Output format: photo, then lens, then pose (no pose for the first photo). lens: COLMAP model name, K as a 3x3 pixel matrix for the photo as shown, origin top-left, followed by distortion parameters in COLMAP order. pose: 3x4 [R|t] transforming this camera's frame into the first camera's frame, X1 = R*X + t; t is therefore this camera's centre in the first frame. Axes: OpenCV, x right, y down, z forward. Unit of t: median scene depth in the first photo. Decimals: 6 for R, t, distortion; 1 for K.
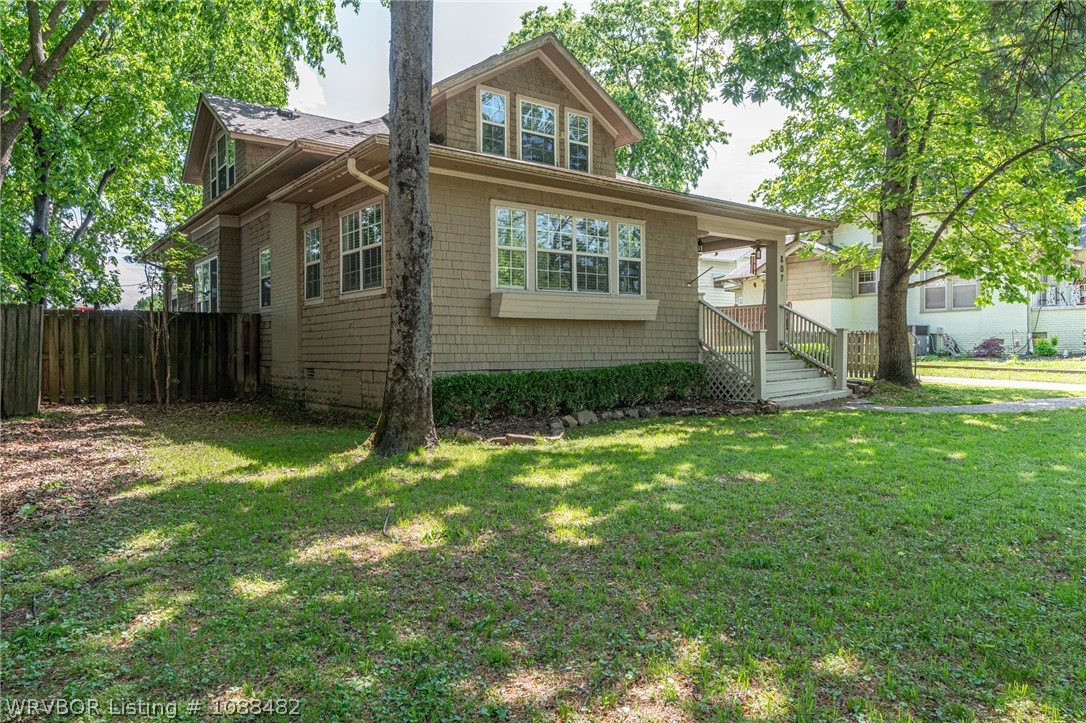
lens RADIAL K [[711.0, 0, 544.2], [0, 711.0, 357.2], [0, 0, 1]] dist [0.000594, -0.000058]
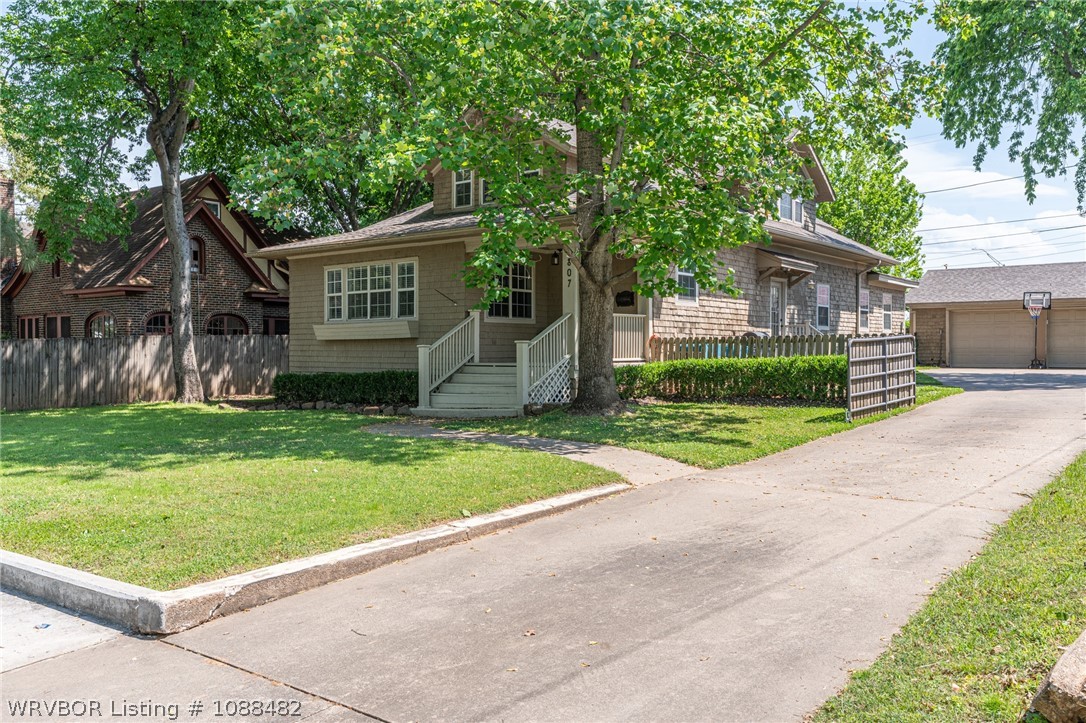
lens RADIAL K [[893.9, 0, 543.4], [0, 893.9, 361.1], [0, 0, 1]] dist [0.003076, 0.000246]
pose [[0.245355, 0.014411, -0.969326, 1.761328], [-0.010078, 0.999873, 0.012314, -0.032900], [0.969381, 0.006748, 0.245470, 0.863423]]
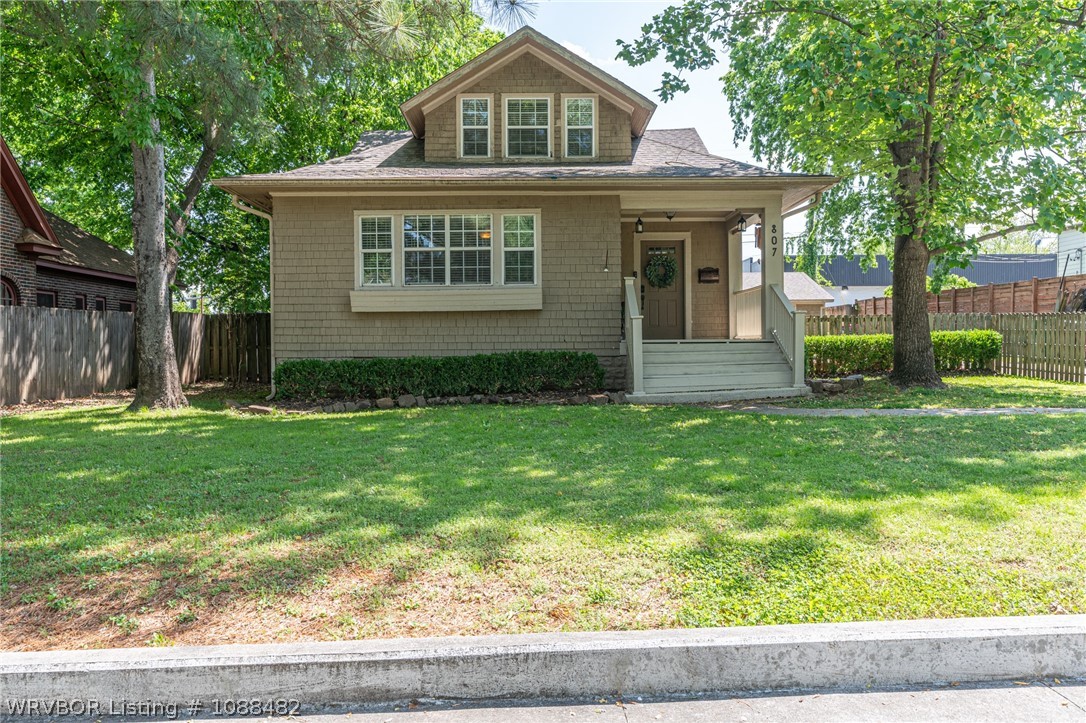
lens RADIAL K [[810.9, 0, 545.7], [0, 810.9, 357.5], [0, 0, 1]] dist [0.005536, 0.002766]
pose [[0.803723, 0.005762, -0.594976, 0.850280], [-0.003084, 0.999980, 0.005518, 0.009215], [0.594995, -0.002600, 0.803725, 0.102402]]
